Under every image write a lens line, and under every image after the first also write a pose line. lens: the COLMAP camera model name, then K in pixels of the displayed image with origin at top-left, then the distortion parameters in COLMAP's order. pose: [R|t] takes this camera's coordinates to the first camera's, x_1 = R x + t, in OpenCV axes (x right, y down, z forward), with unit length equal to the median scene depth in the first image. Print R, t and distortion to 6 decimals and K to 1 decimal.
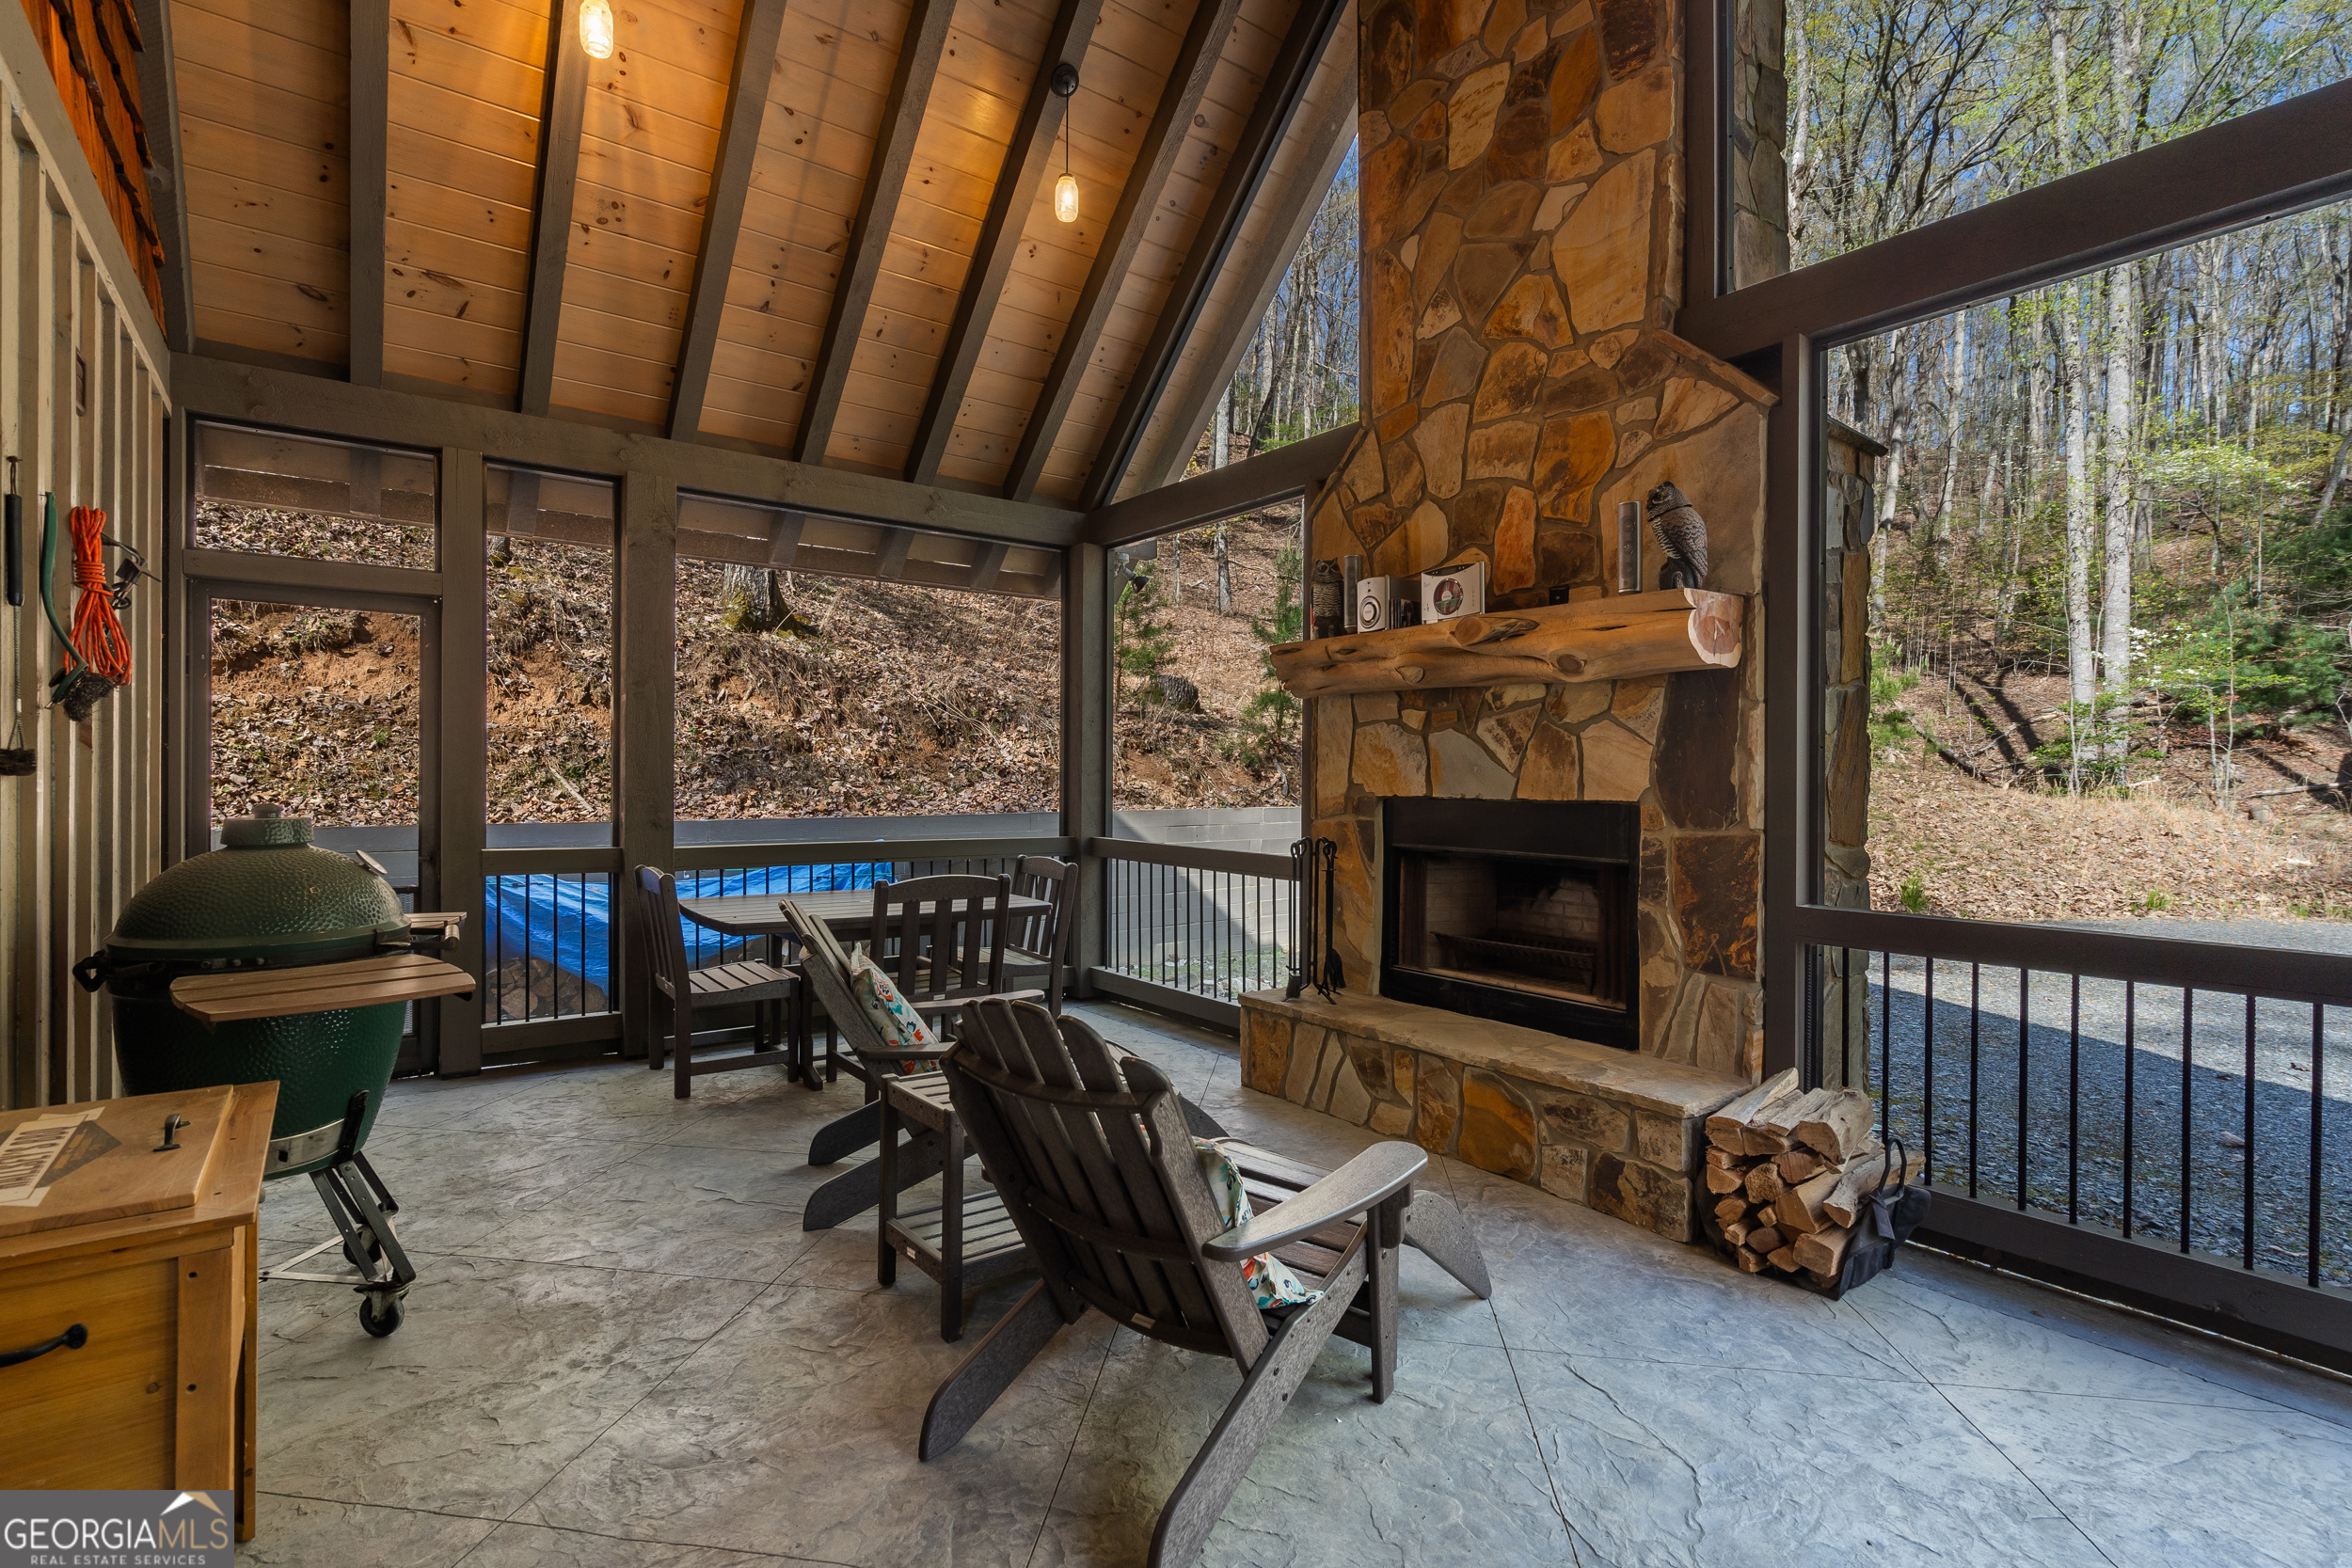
lens RADIAL K [[1075.1, 0, 1178.0], [0, 1075.1, 787.3], [0, 0, 1]] dist [-0.006293, 0.002603]
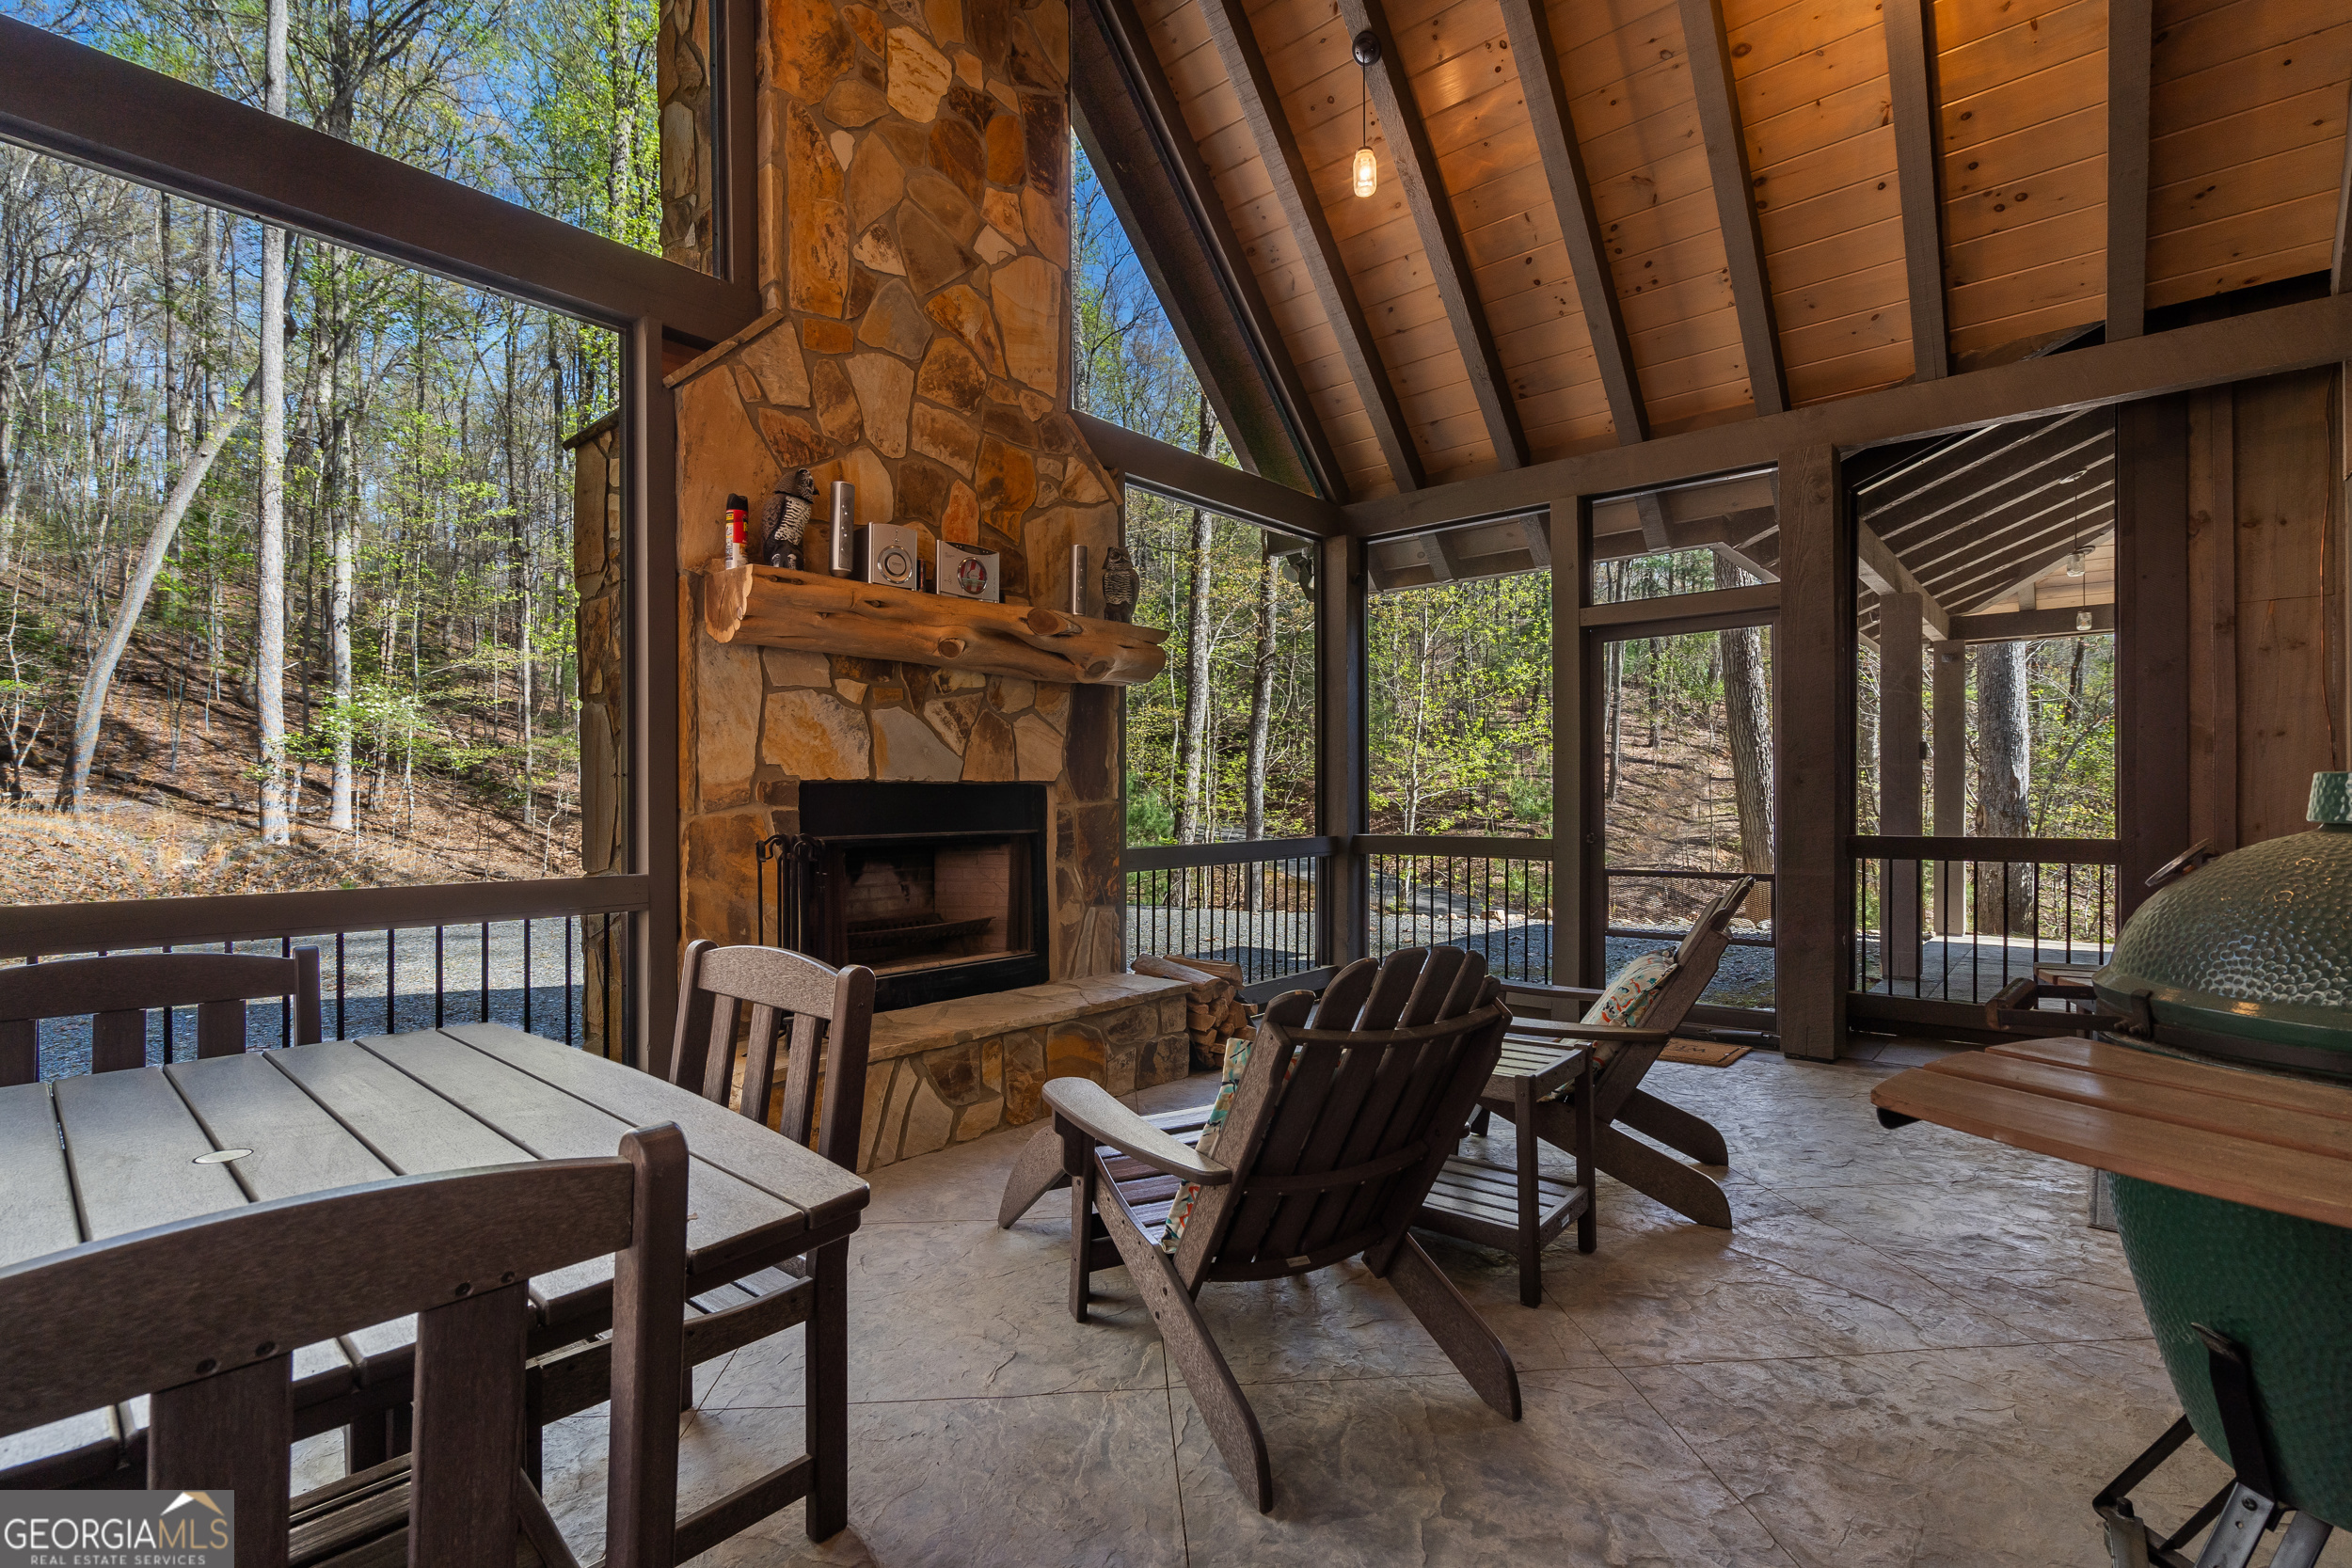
lens RADIAL K [[1075.1, 0, 1154.1], [0, 1075.1, 801.8], [0, 0, 1]] dist [-0.006293, 0.002603]
pose [[-0.183512, -0.011868, 0.982946, -0.760025], [0.011973, 0.999826, 0.014307, 0.018779], [-0.982944, 0.014394, -0.183338, 1.025541]]
